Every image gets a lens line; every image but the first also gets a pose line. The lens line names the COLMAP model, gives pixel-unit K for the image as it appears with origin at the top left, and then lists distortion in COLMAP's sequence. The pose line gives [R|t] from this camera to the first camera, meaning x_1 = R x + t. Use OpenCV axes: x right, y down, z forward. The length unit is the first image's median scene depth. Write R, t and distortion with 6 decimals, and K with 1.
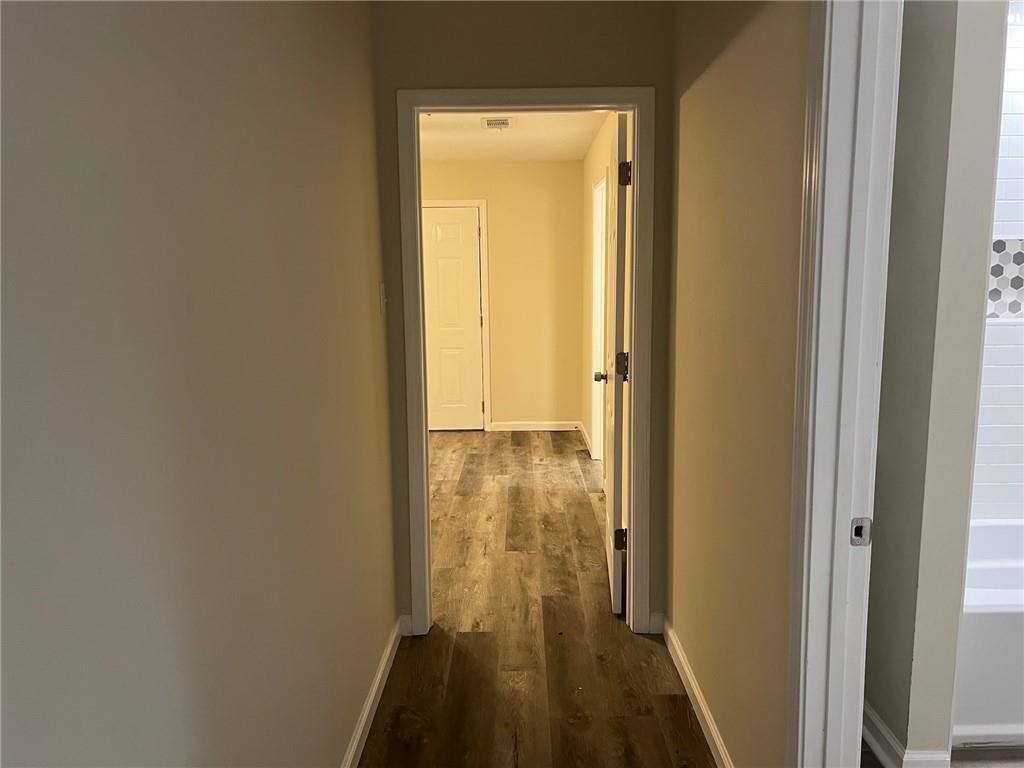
lens RADIAL K [[767.1, 0, 511.6], [0, 767.1, 397.9], [0, 0, 1]] dist [0.061359, -0.067983]
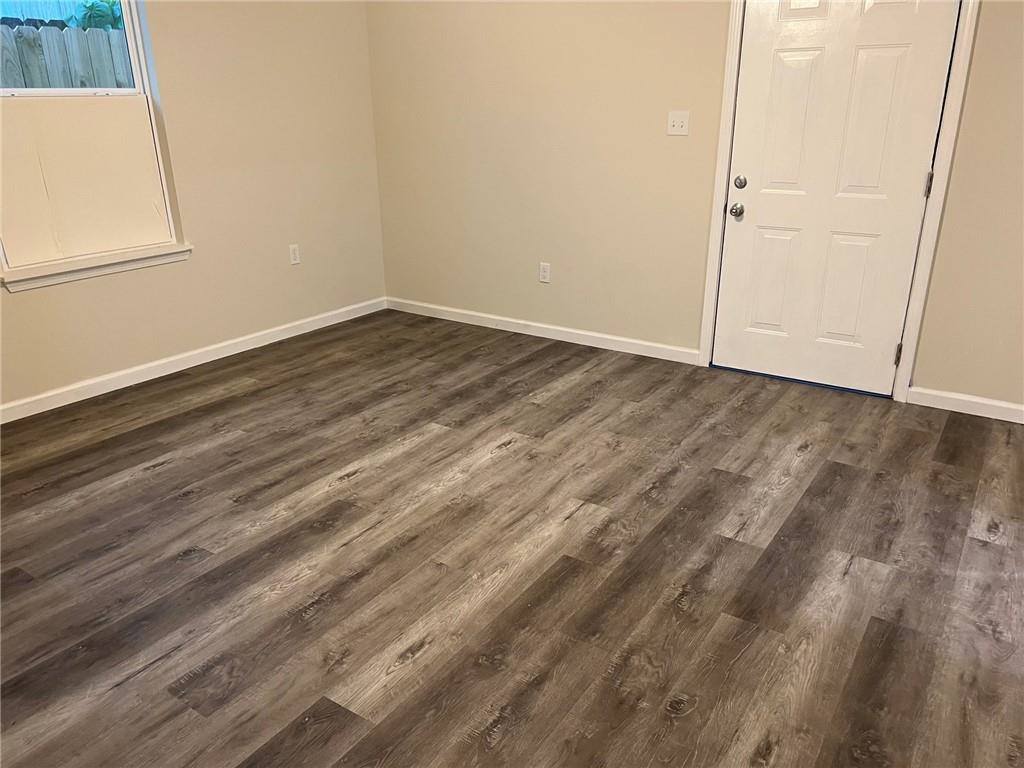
lens RADIAL K [[767.1, 0, 511.6], [0, 767.1, 397.9], [0, 0, 1]] dist [0.061359, -0.067983]
pose [[0.835503, 0.197538, -0.512751, 0.024044], [-0.086565, 0.968812, 0.232183, -0.075789], [0.542624, -0.149603, 0.826546, 0.539139]]
